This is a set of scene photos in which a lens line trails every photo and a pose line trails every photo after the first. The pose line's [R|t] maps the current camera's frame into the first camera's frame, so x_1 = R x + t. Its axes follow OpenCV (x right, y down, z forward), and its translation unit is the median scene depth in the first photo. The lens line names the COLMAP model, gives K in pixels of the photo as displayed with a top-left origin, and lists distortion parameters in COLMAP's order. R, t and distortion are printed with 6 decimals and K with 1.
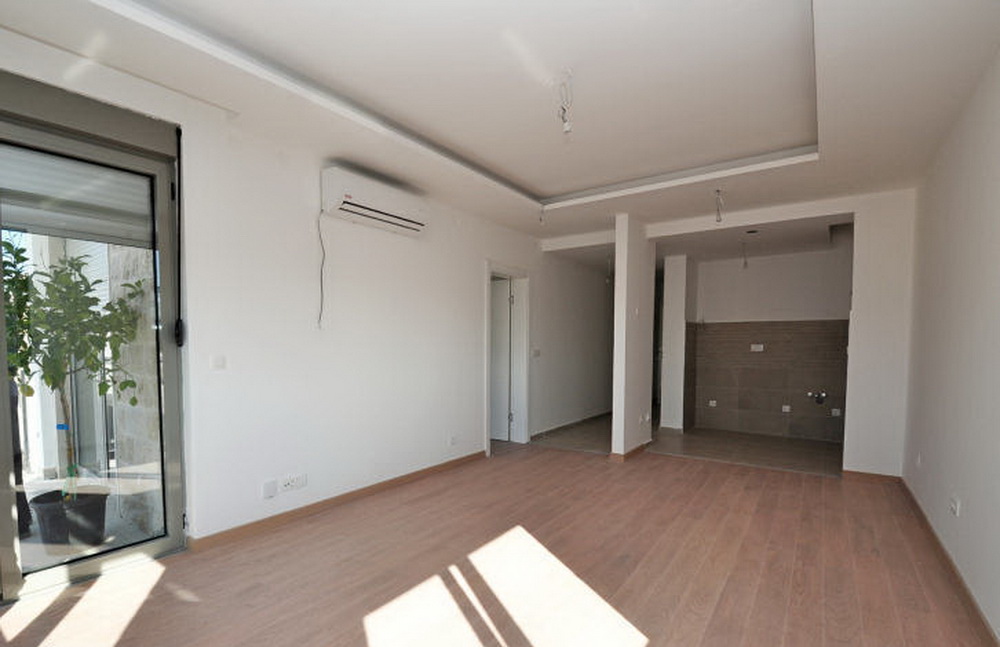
lens RADIAL K [[483.0, 0, 466.2], [0, 483.0, 368.0], [0, 0, 1]] dist [0.000544, -0.000019]
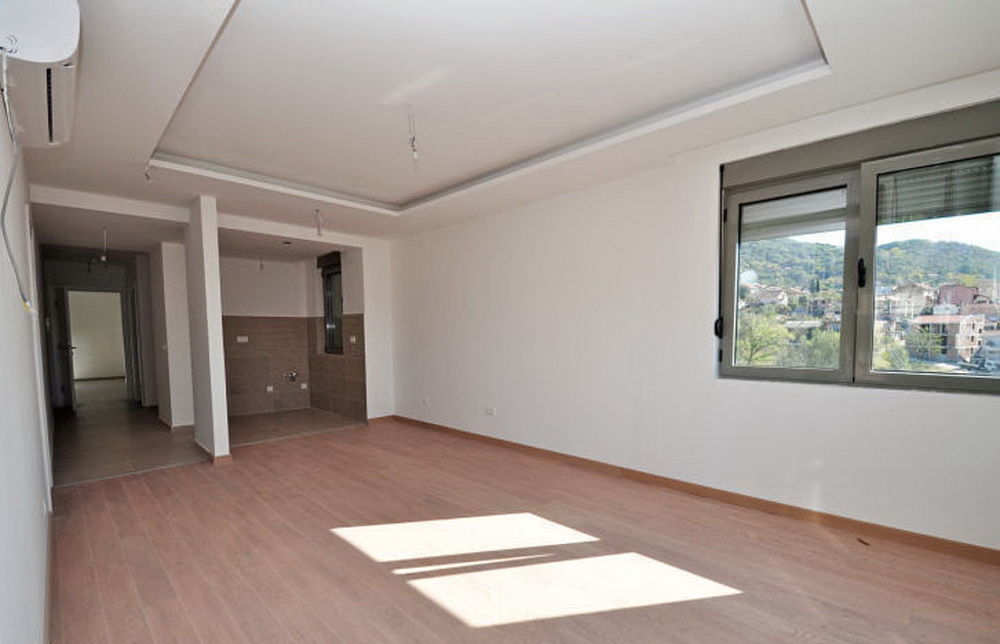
lens RADIAL K [[442.9, 0, 506.1], [0, 442.9, 354.7], [0, 0, 1]] dist [-0.001179, -0.000140]
pose [[0.111679, -0.054246, 0.992263, -0.383623], [0.058426, 0.997140, 0.047937, -0.020914], [-0.992025, 0.052621, 0.114529, 0.295429]]
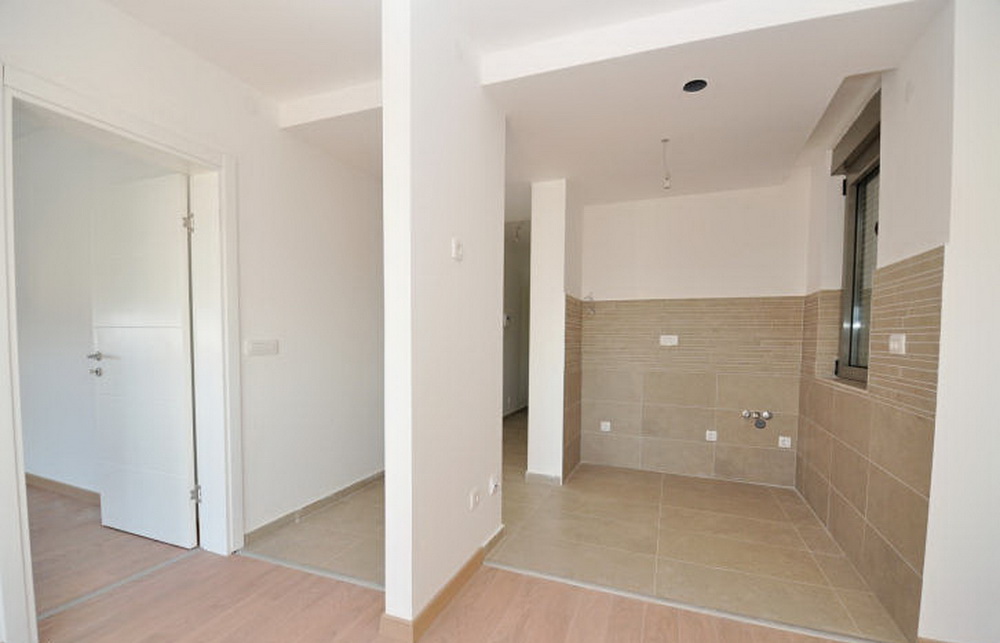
lens RADIAL K [[431.7, 0, 501.9], [0, 431.7, 362.7], [0, 0, 1]] dist [-0.000850, -0.000096]
pose [[0.962206, -0.007709, 0.272214, 0.252226], [0.006333, 0.999962, 0.005933, -0.018070], [-0.272249, -0.003985, 0.962218, 0.550863]]
